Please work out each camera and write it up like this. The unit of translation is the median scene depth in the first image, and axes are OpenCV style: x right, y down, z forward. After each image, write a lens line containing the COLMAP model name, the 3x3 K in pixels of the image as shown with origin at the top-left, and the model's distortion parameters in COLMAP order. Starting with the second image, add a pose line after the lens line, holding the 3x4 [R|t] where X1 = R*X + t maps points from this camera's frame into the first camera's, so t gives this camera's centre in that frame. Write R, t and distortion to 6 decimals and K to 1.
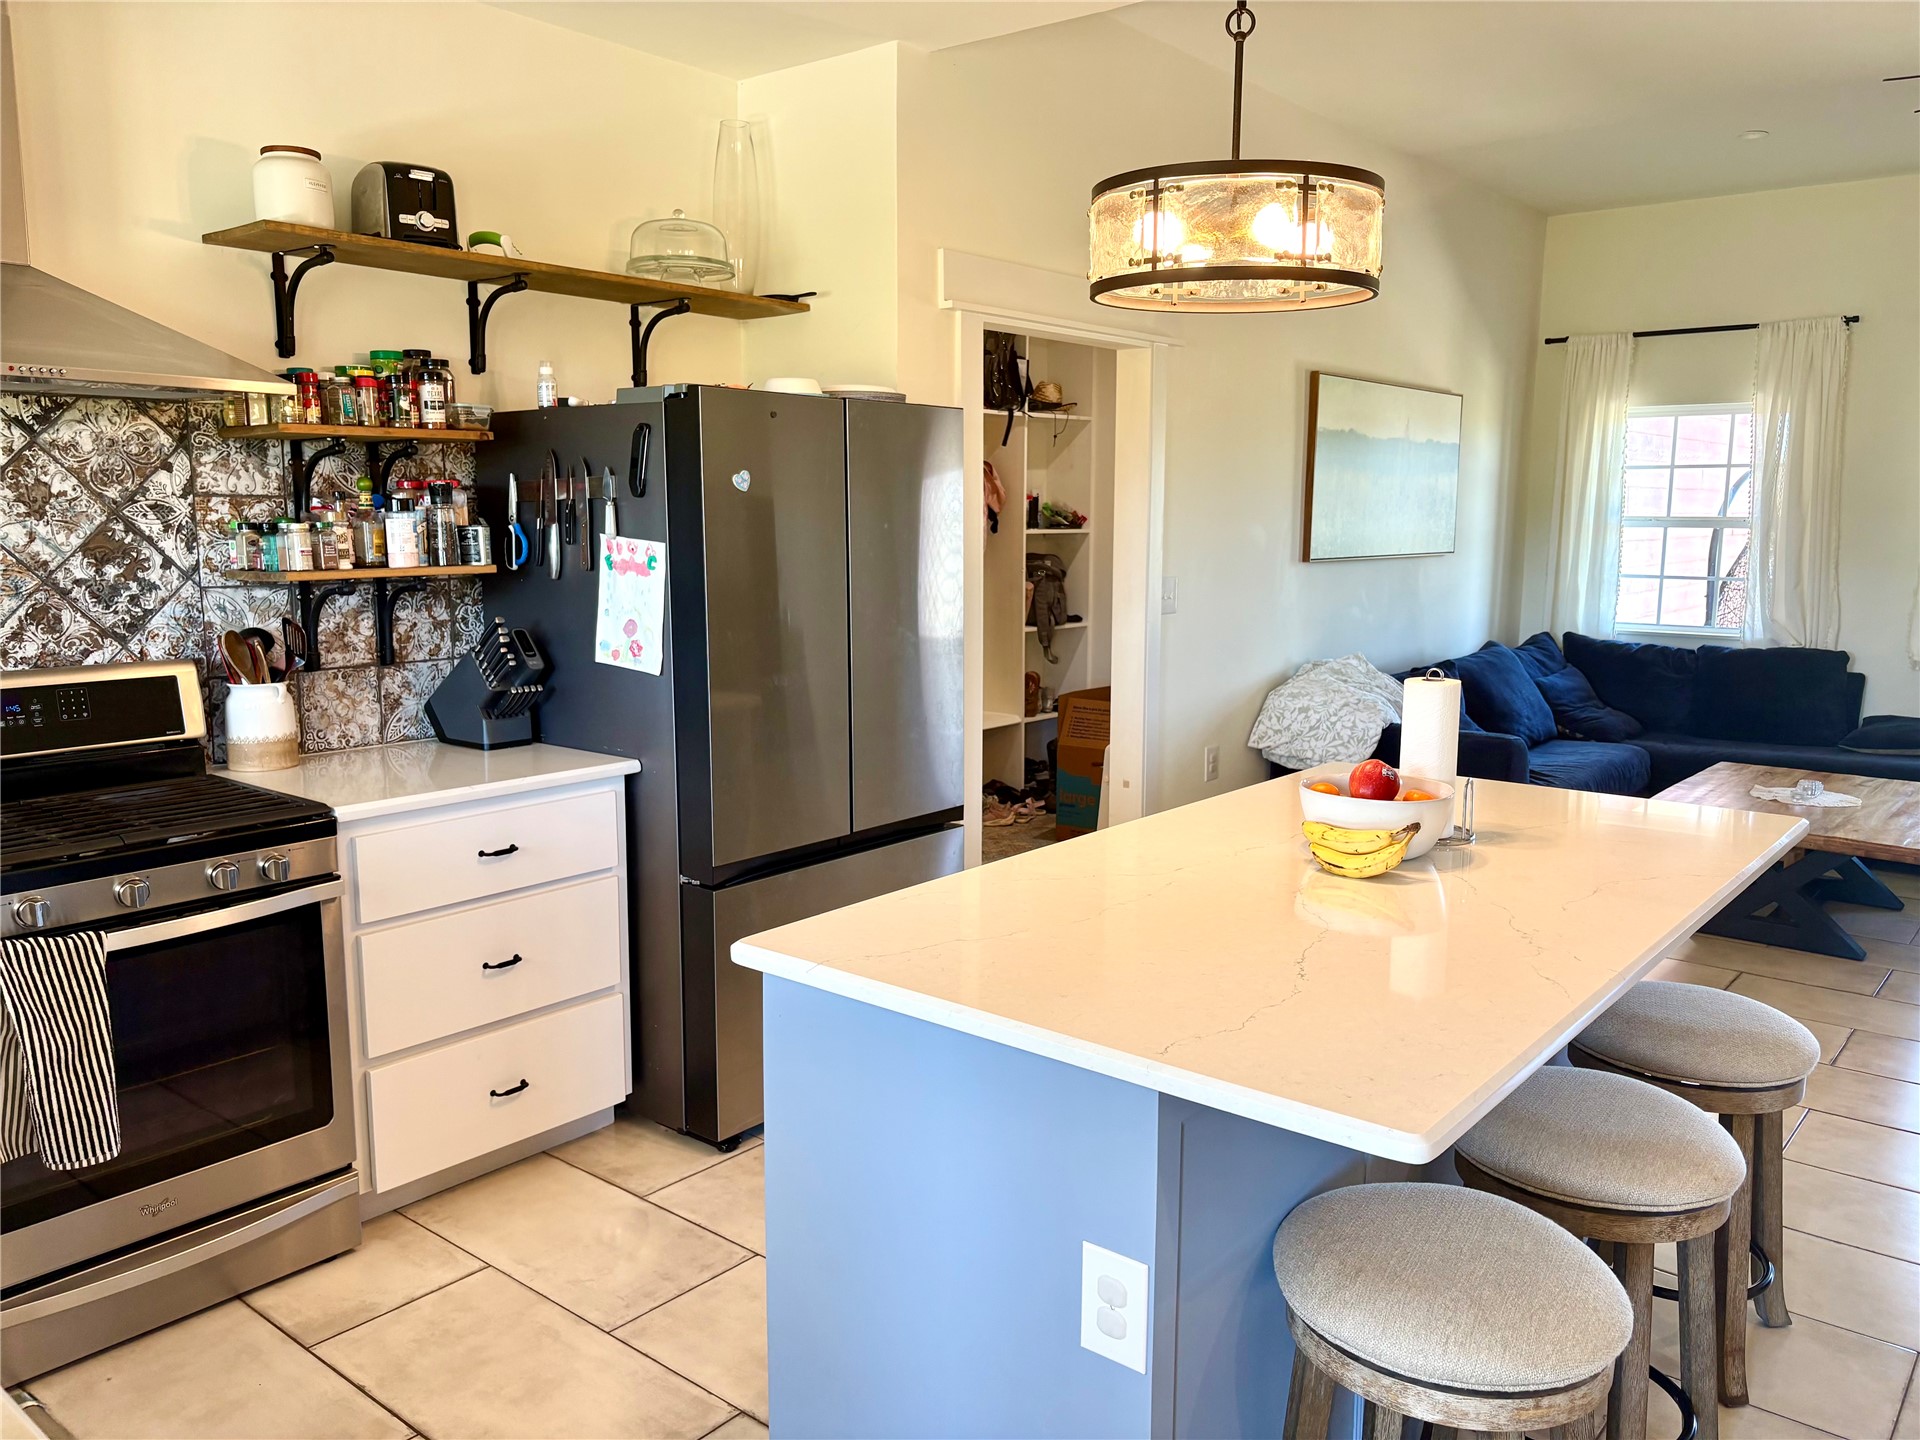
lens RADIAL K [[1451.3, 0, 960.7], [0, 1451.3, 723.4], [0, 0, 1]] dist [0.043373, -0.047291]
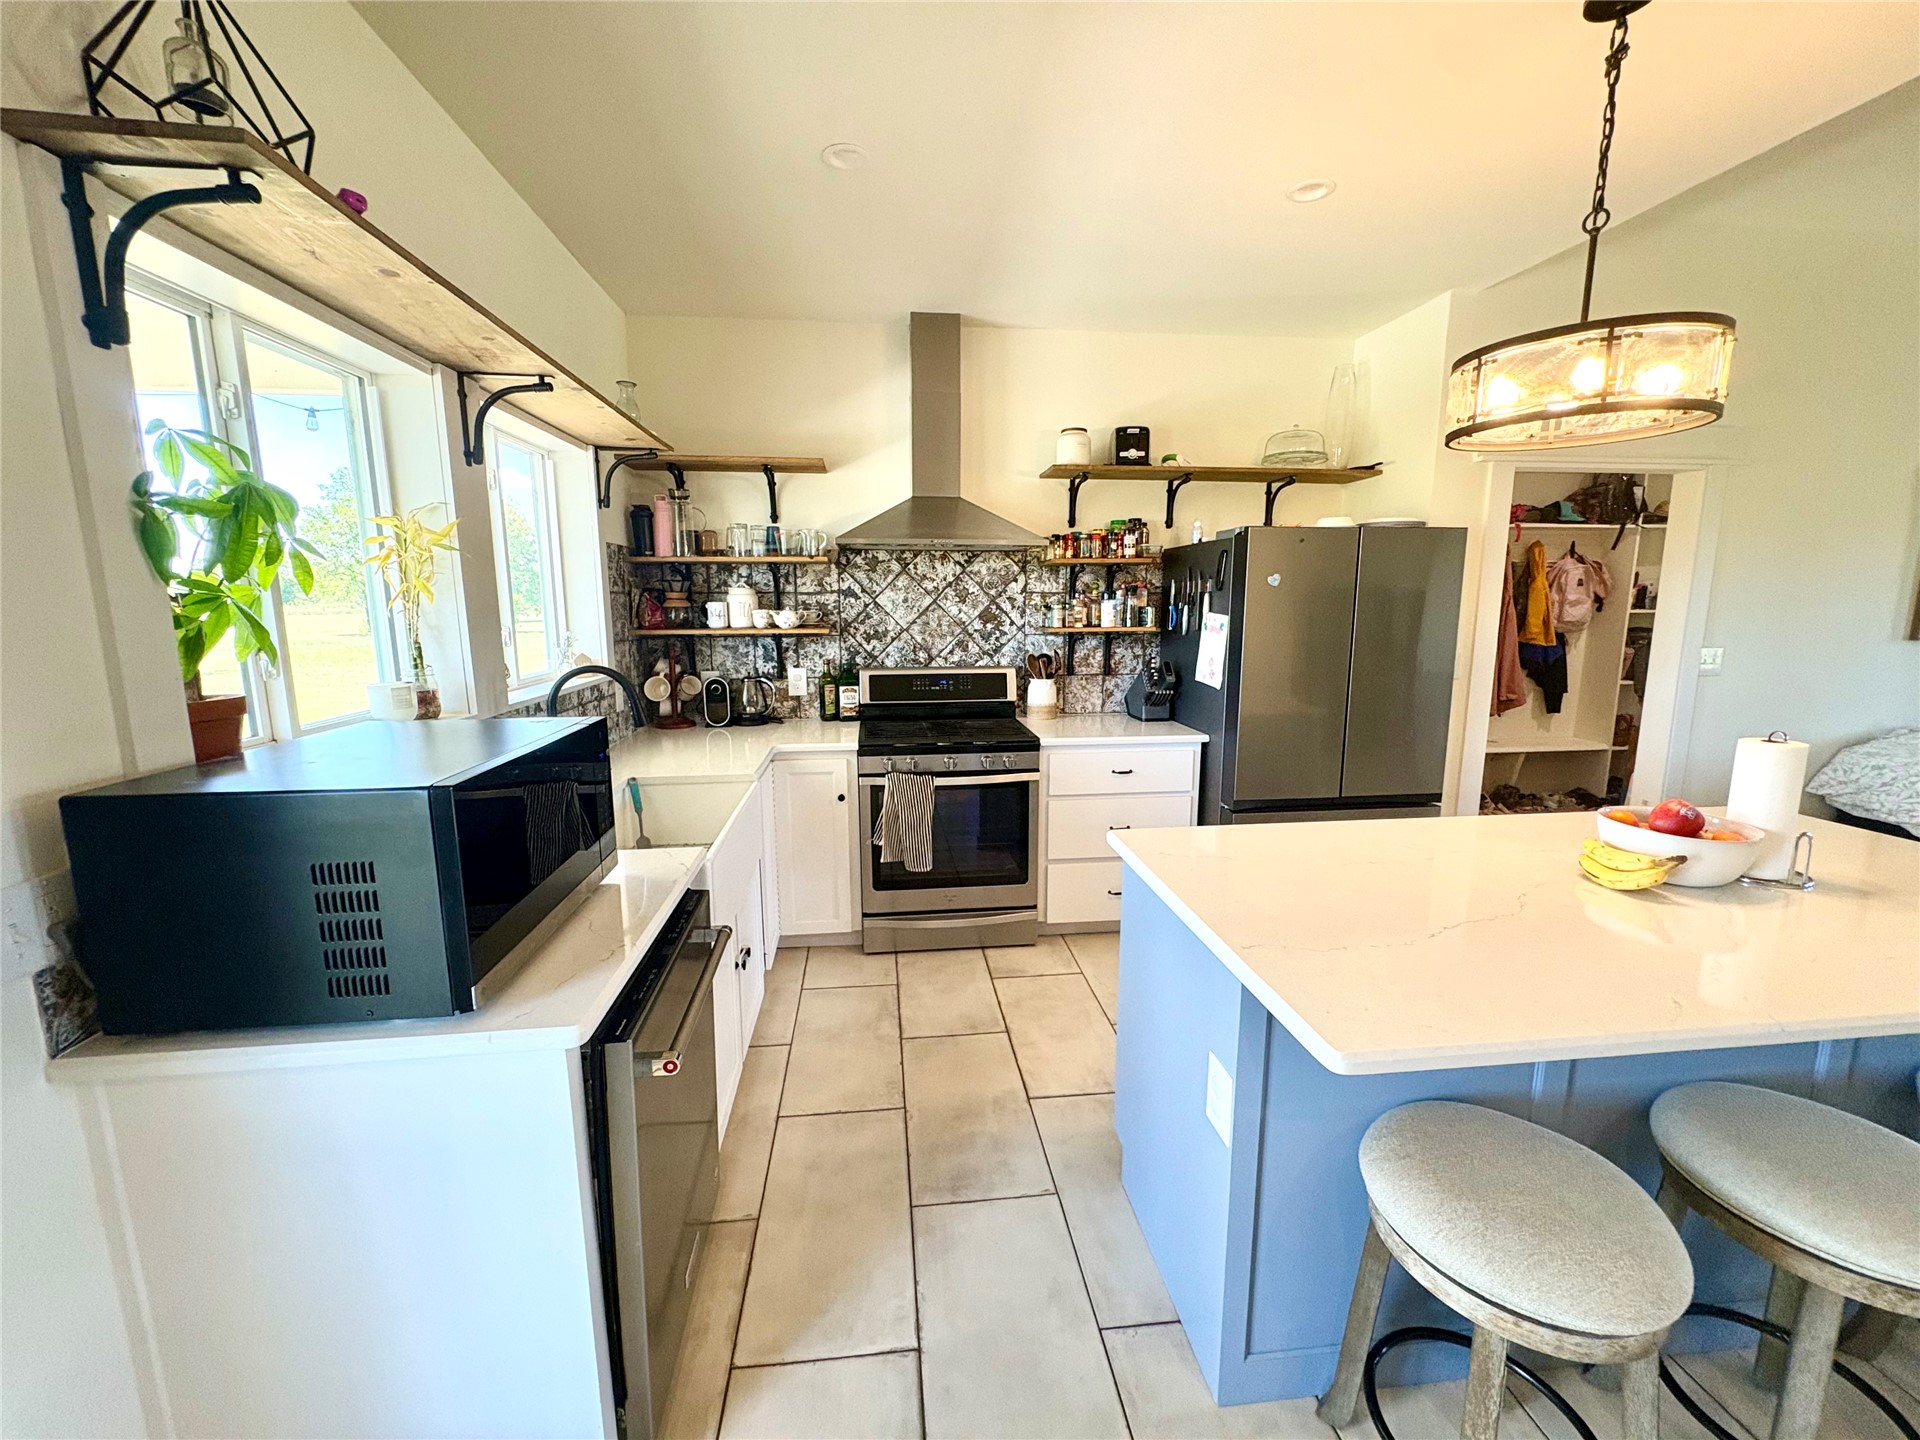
lens RADIAL K [[764.6, 0, 961.9], [0, 764.6, 717.5], [0, 0, 1]] dist [-0.002636, 0.000590]
pose [[0.714389, 0.101513, -0.692347, 0.189112], [-0.096151, 0.994277, 0.046570, -0.010014], [0.693112, 0.033301, 0.720061, 0.083757]]
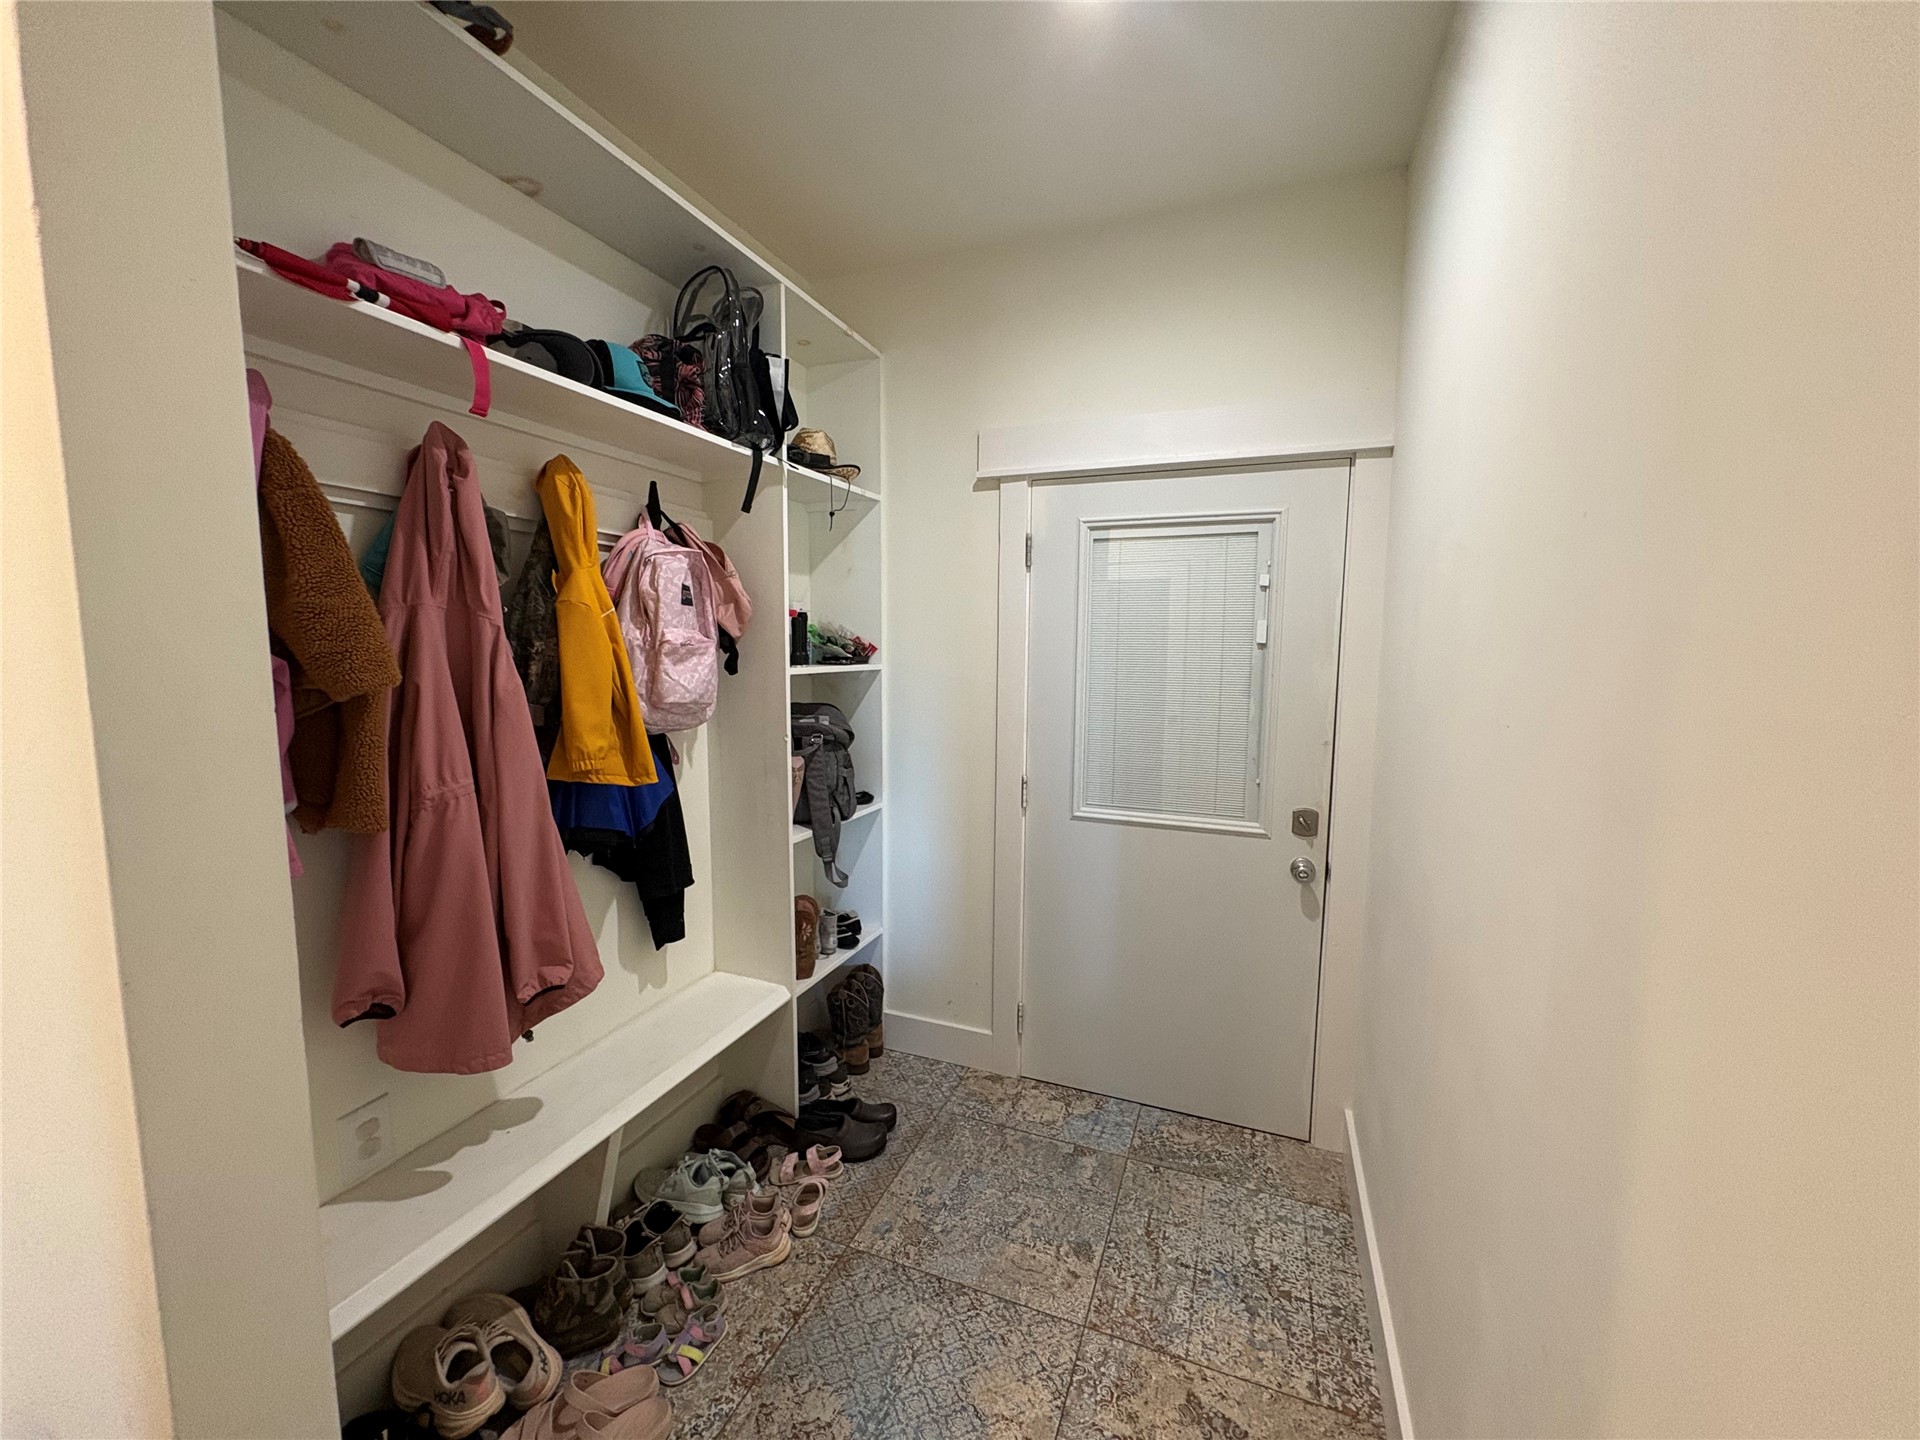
lens RADIAL K [[764.6, 0, 962.9], [0, 764.6, 719.4], [0, 0, 1]] dist [-0.002636, 0.000590]
pose [[0.949629, -0.032222, 0.311717, 0.027725], [0.046053, 0.998250, -0.037107, -0.180833], [-0.309976, 0.049593, 0.949450, 1.267315]]
